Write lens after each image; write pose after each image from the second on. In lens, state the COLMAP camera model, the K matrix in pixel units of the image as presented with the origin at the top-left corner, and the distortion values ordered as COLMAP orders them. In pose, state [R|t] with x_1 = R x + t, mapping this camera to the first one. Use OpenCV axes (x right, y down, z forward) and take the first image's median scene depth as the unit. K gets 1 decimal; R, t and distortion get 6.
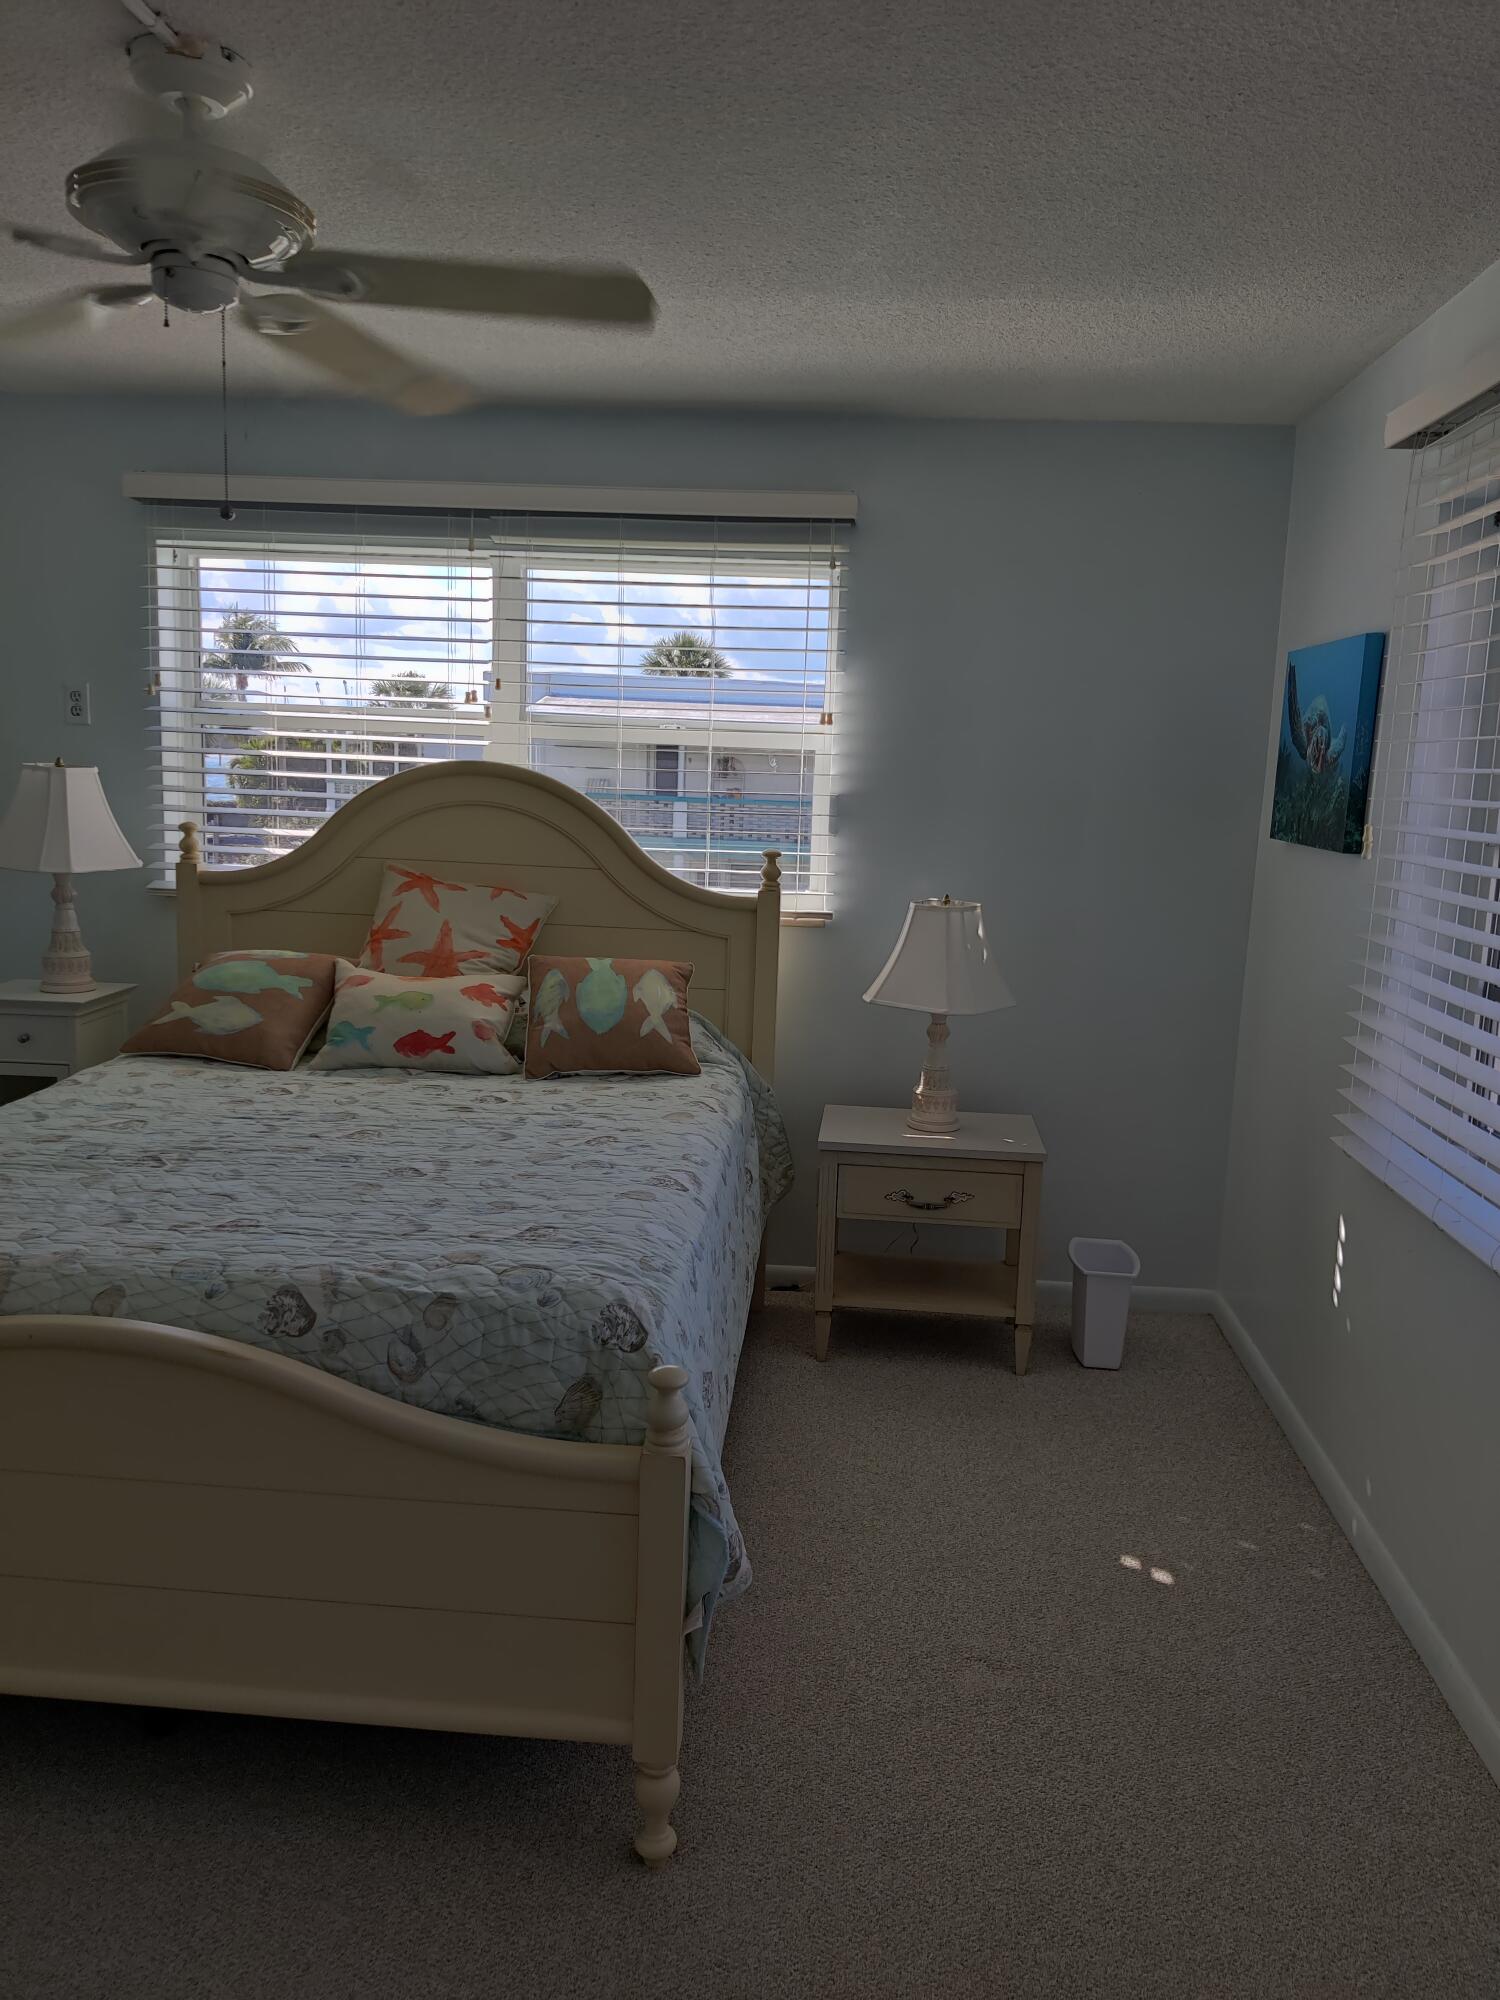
lens RADIAL K [[1438.1, 0, 750.0], [0, 1438.1, 1000.0], [0, 0, 1]] dist [0.048481, -0.127886]
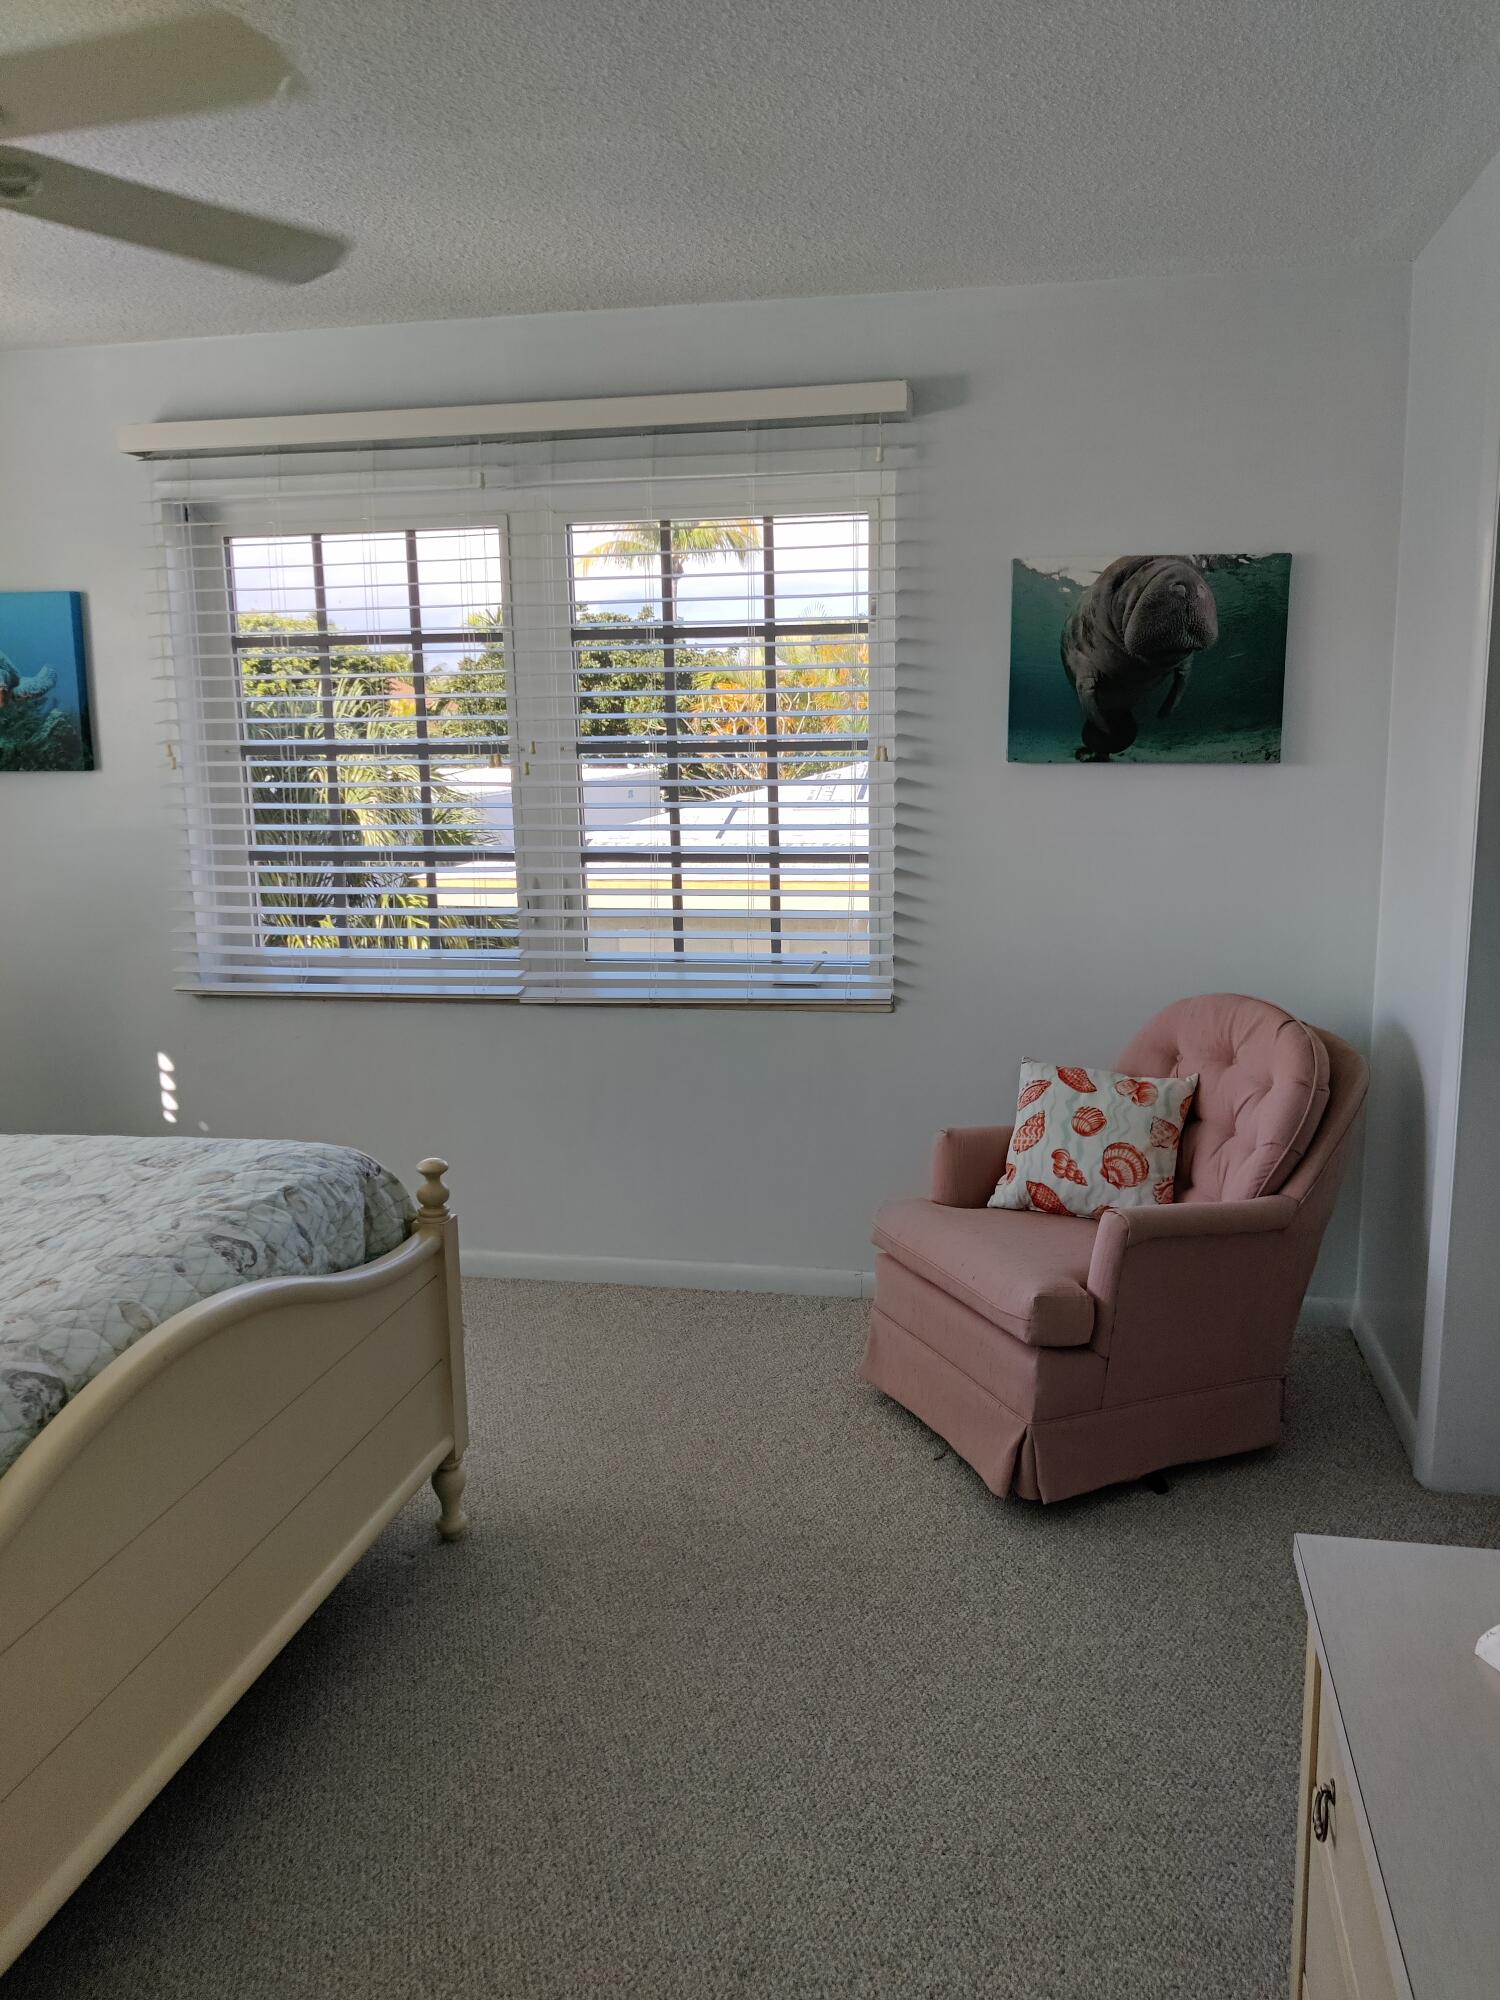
lens RADIAL K [[1438.1, 0, 750.0], [0, 1438.1, 1000.0], [0, 0, 1]] dist [0.048481, -0.127886]
pose [[0.175671, -0.231647, 0.956807, -1.145291], [0.189376, 0.961720, 0.198067, -0.081629], [-0.966062, 0.146402, 0.212815, 0.397477]]
